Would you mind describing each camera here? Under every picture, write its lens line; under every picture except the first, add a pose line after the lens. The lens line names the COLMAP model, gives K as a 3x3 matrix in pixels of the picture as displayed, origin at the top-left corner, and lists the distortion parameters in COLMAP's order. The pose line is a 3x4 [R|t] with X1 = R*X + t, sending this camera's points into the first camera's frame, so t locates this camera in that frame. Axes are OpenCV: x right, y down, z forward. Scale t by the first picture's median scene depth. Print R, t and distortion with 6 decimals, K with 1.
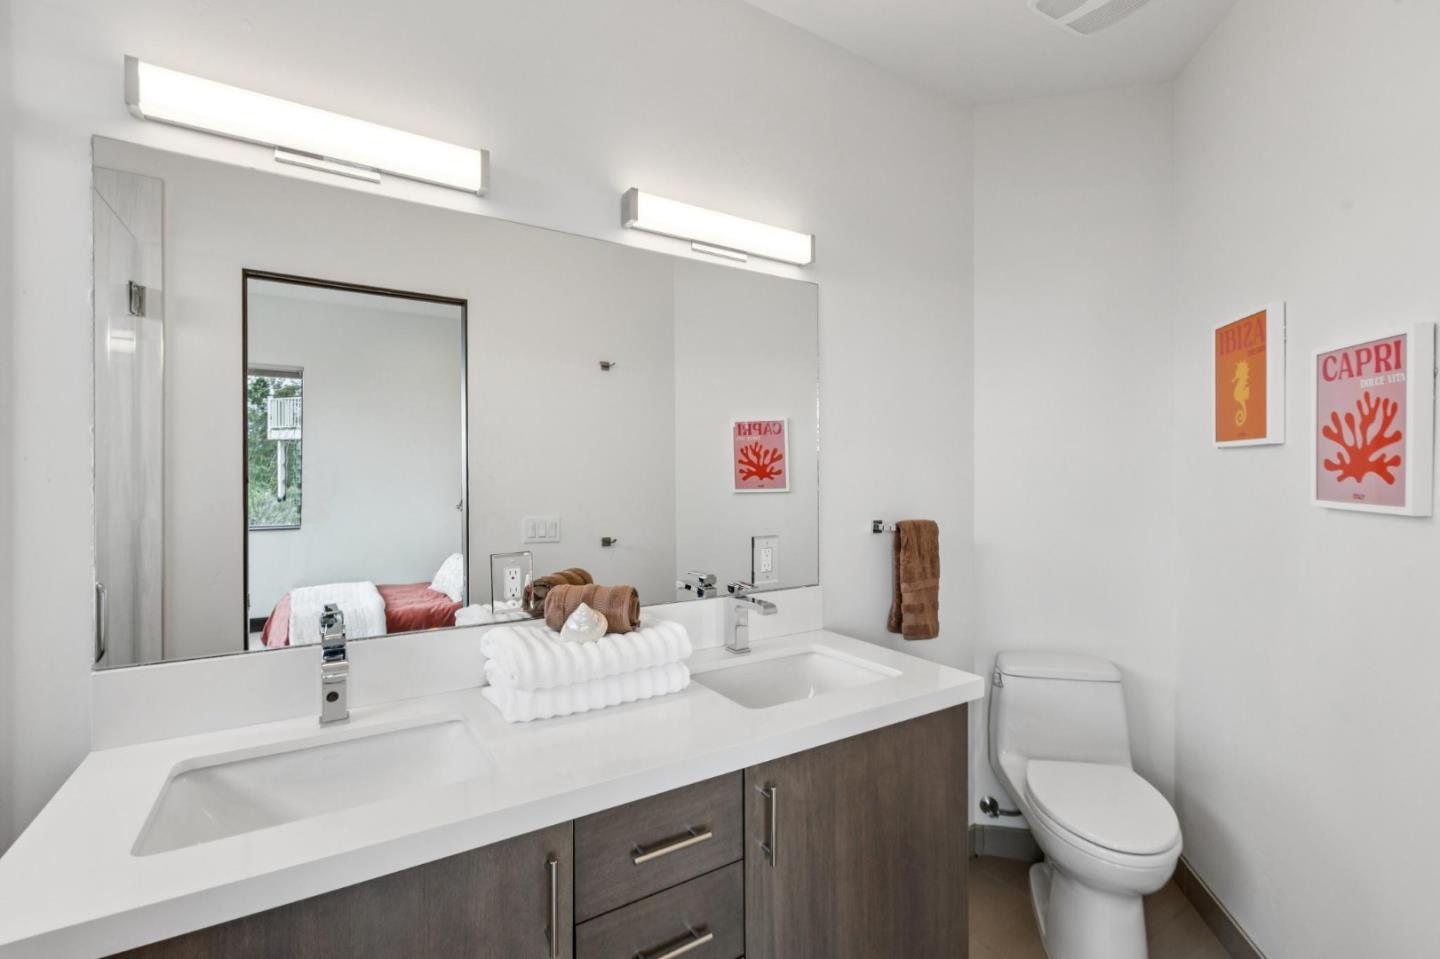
lens RADIAL K [[641.1, 0, 720.0], [0, 641.1, 479.5], [0, 0, 1]] dist [0.002833, -0.001158]
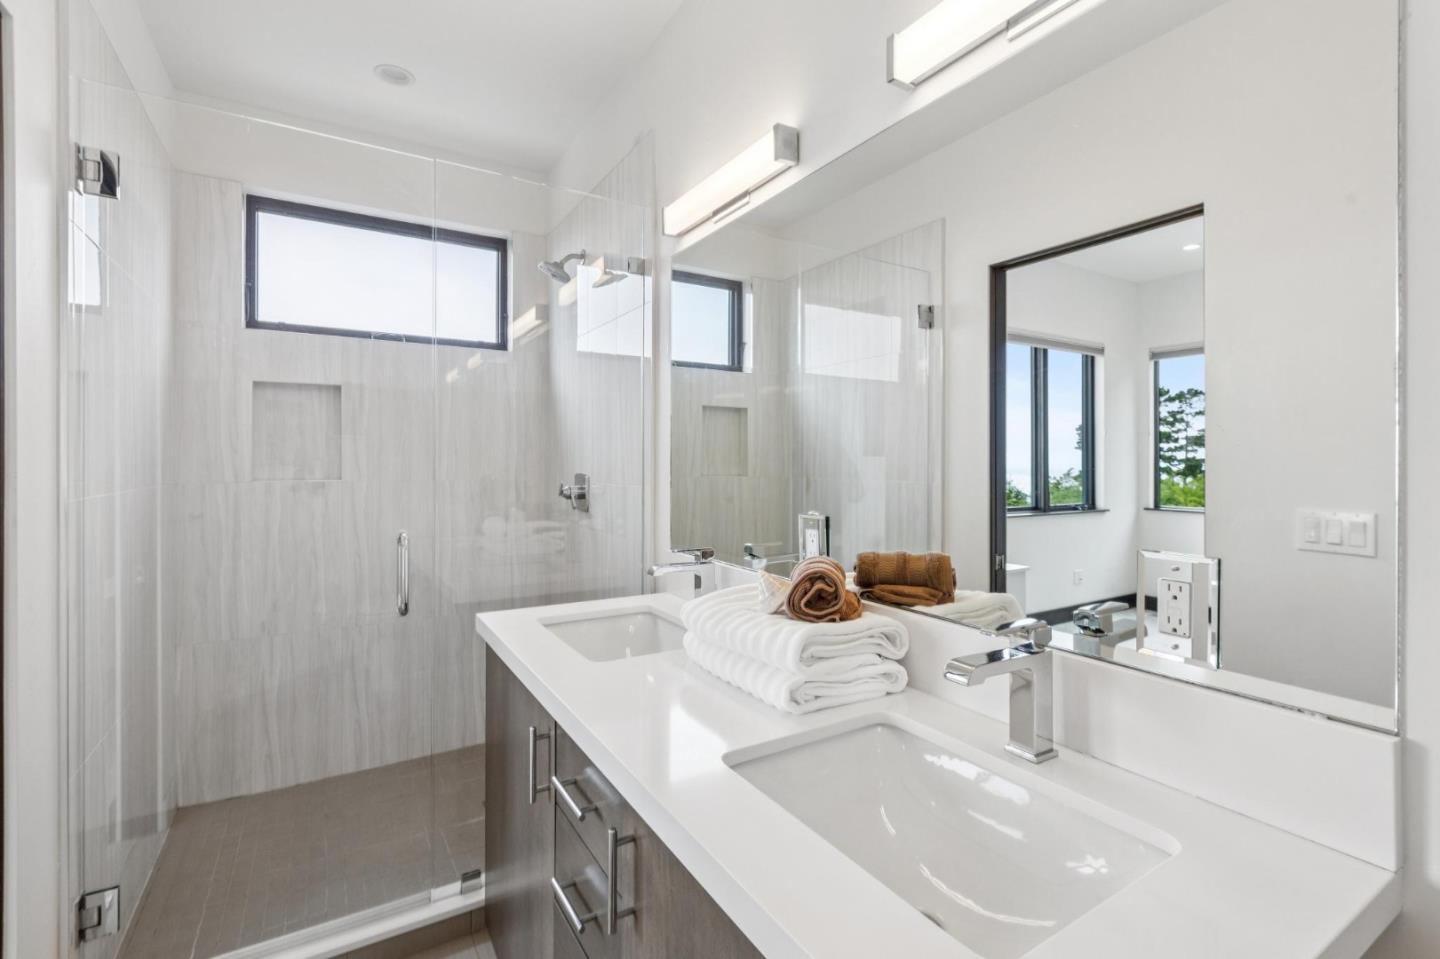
lens RADIAL K [[641.1, 0, 720.0], [0, 641.1, 479.5], [0, 0, 1]] dist [0.002833, -0.001158]
pose [[-0.017161, 0.030823, -0.999378, 0.433677], [-0.002622, 0.999520, 0.030872, 0.017234], [0.999849, 0.003150, -0.017072, 0.585022]]
